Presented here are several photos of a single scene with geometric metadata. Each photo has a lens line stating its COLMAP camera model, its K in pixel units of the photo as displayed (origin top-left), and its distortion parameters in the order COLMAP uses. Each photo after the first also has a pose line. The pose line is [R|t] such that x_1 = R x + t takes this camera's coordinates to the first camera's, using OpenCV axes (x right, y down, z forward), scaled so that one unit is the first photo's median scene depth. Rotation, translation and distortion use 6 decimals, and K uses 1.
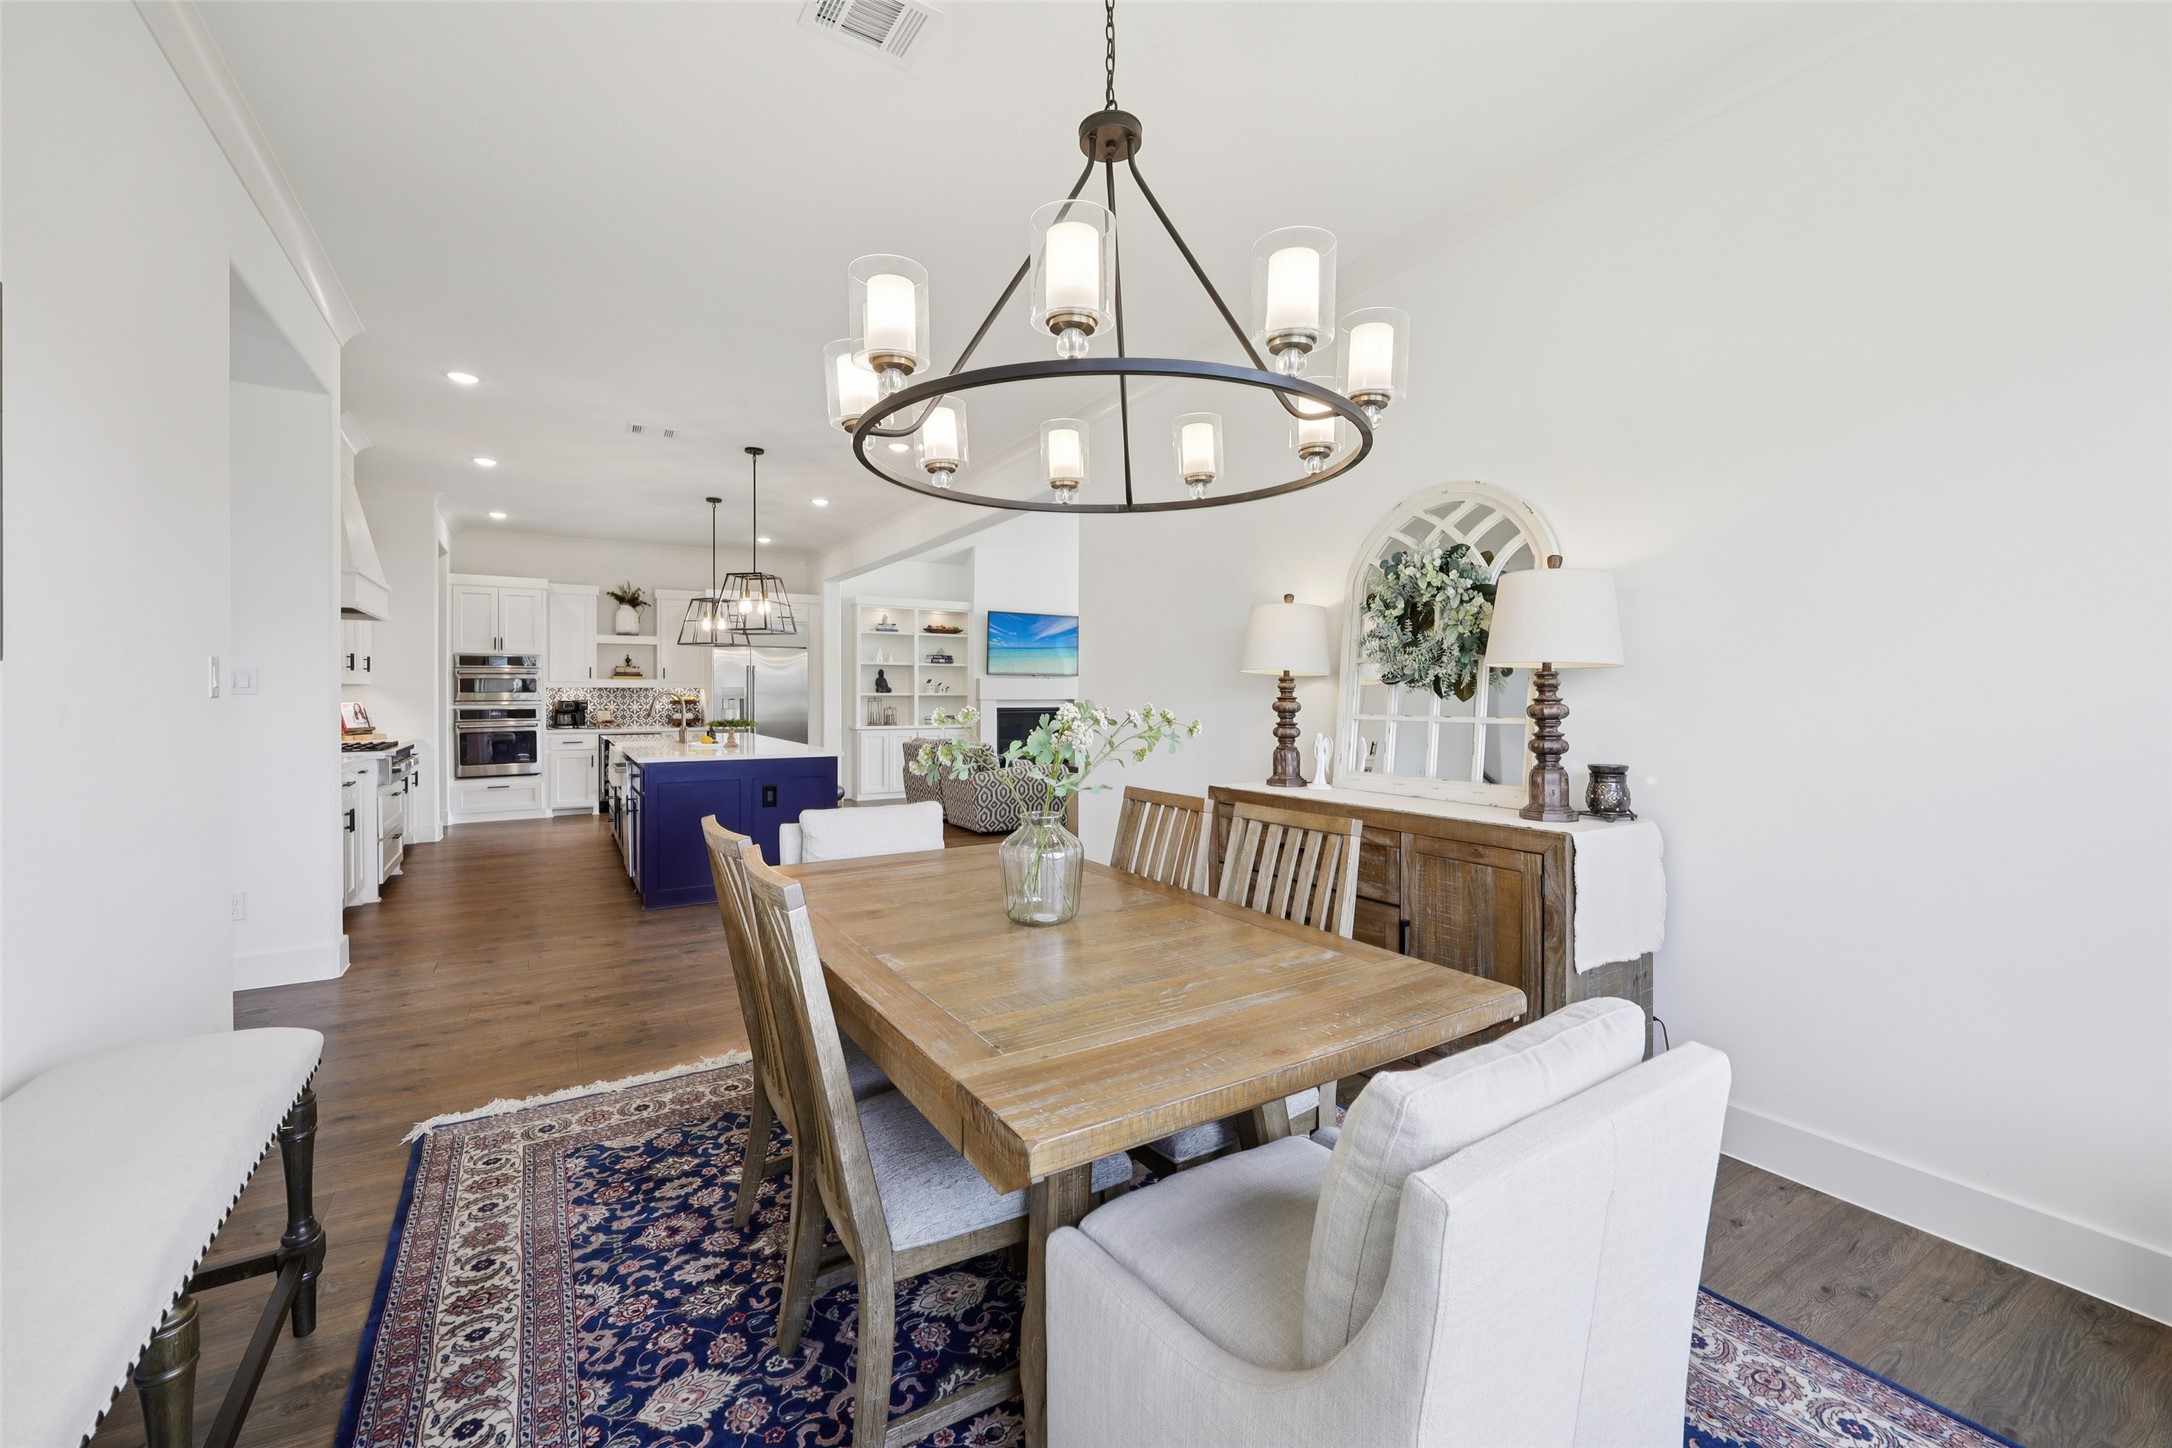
lens RADIAL K [[884.2, 0, 1097.2], [0, 884.2, 705.7], [0, 0, 1]] dist [0.001461, -0.000292]
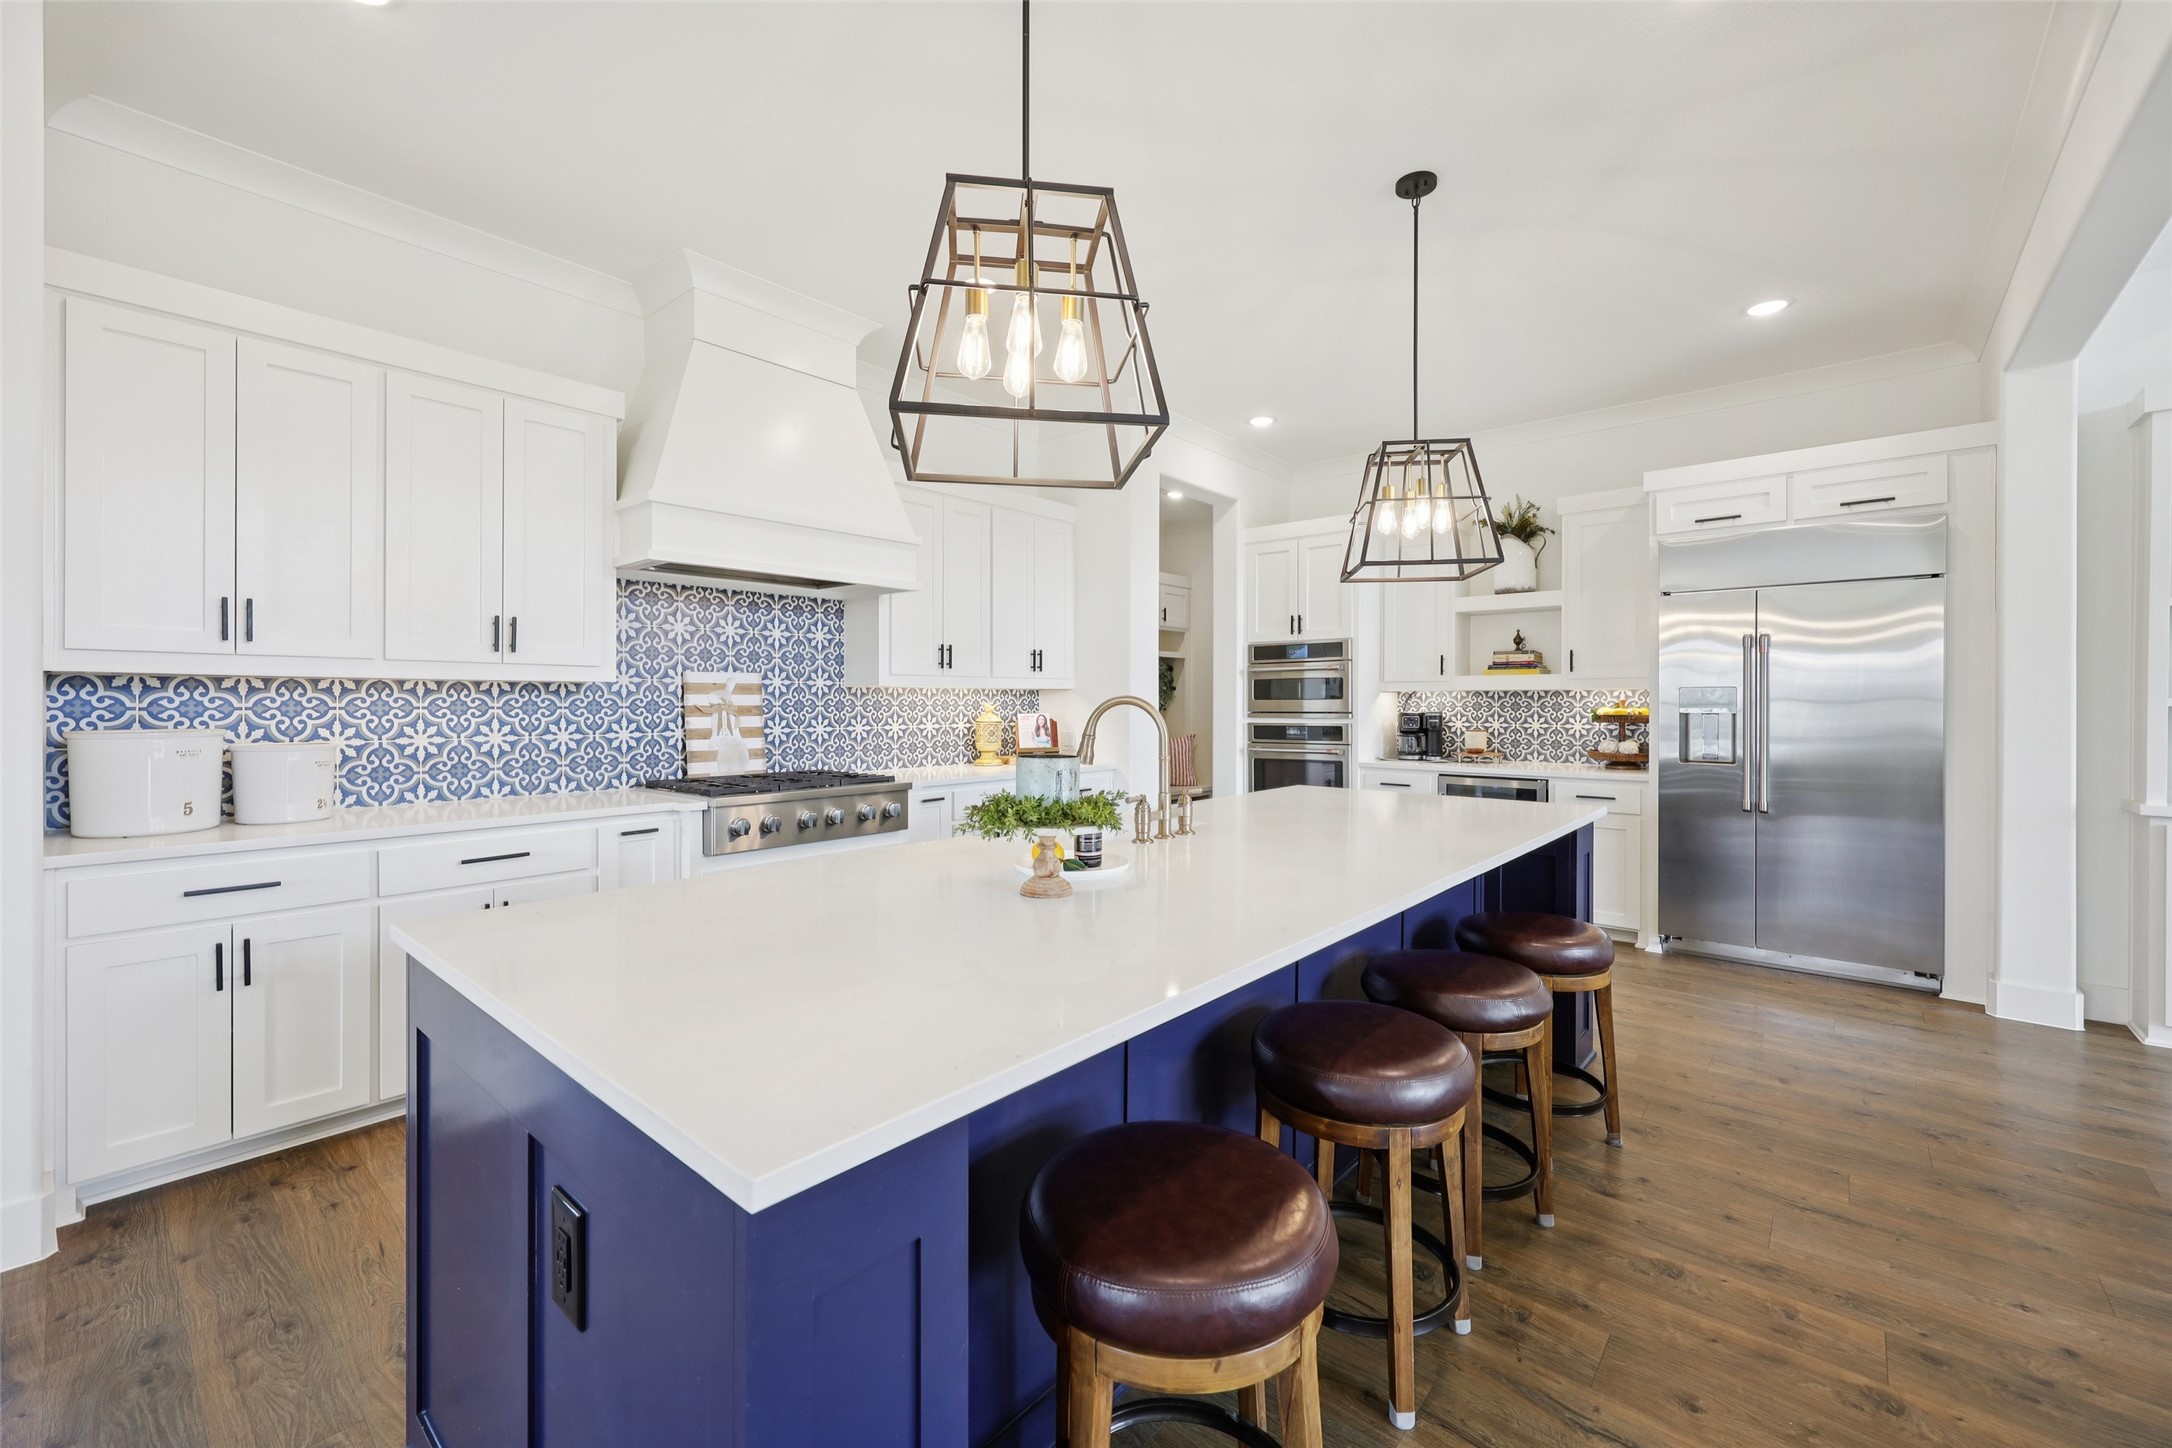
lens RADIAL K [[884.2, 0, 1081.0], [0, 884.2, 702.7], [0, 0, 1]] dist [0.001461, -0.000292]
pose [[0.292245, 0.000929, -0.956343, -0.089466], [-0.012947, 0.999912, -0.002985, -0.007710], [0.956256, 0.013254, 0.292231, 0.590636]]
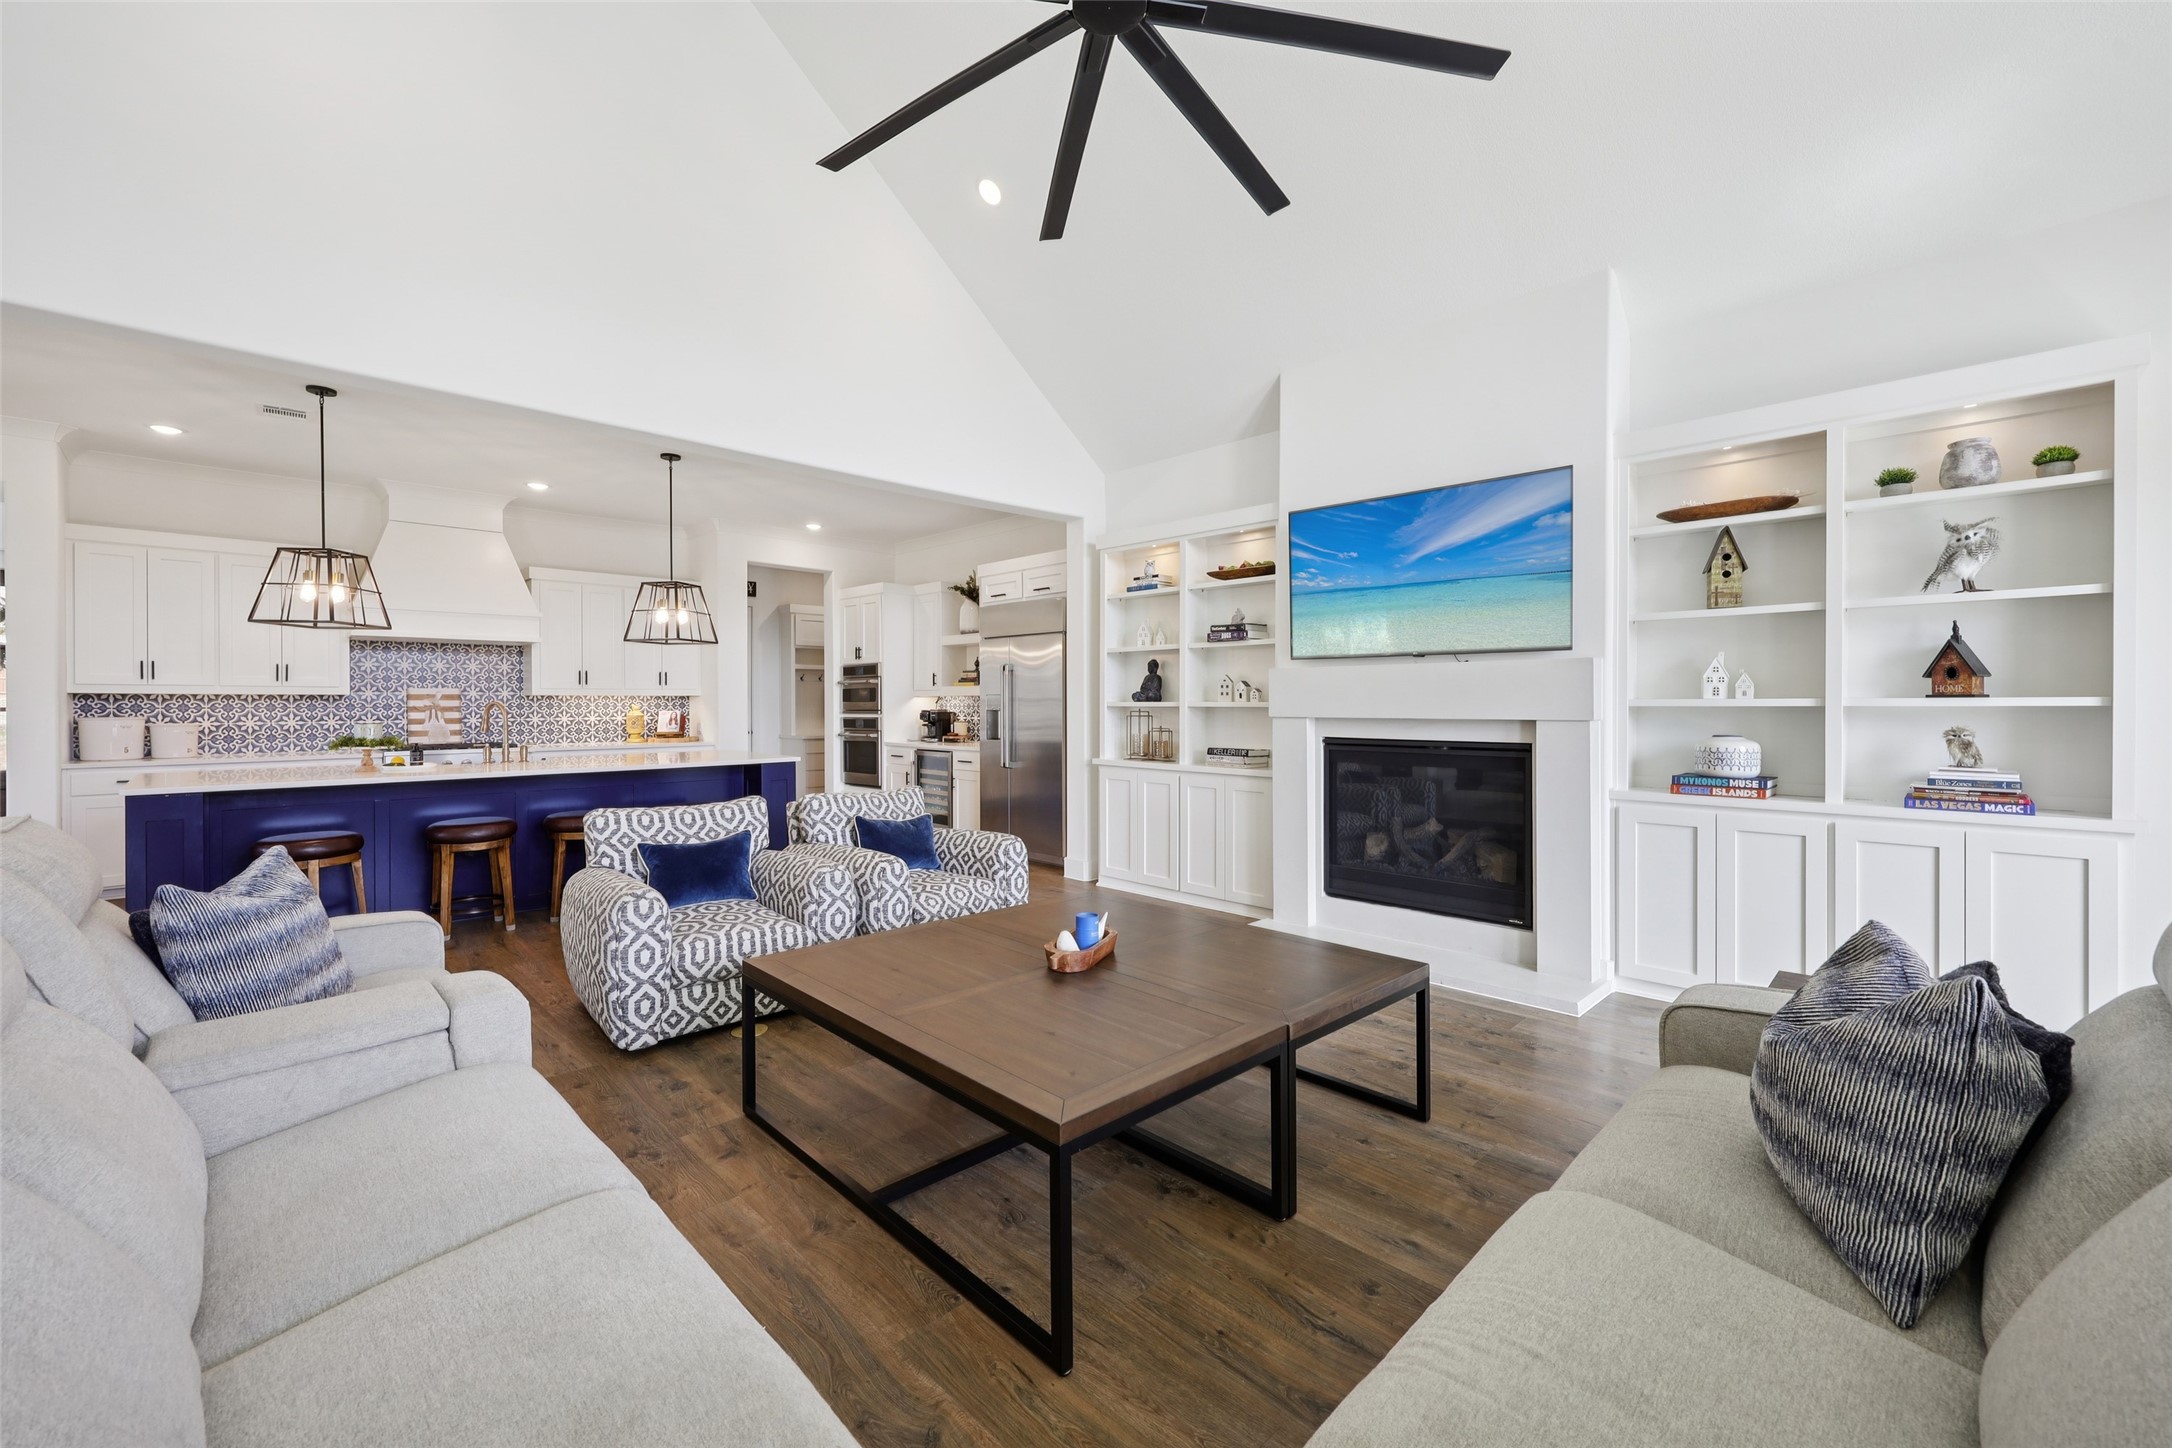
lens RADIAL K [[884.2, 0, 1072.0], [0, 884.2, 654.9], [0, 0, 1]] dist [0.001461, -0.000292]
pose [[0.202706, -0.052560, -0.977828, 0.318270], [-0.011812, 0.998355, -0.056112, -0.013322], [0.979168, 0.022924, 0.201752, 0.929177]]
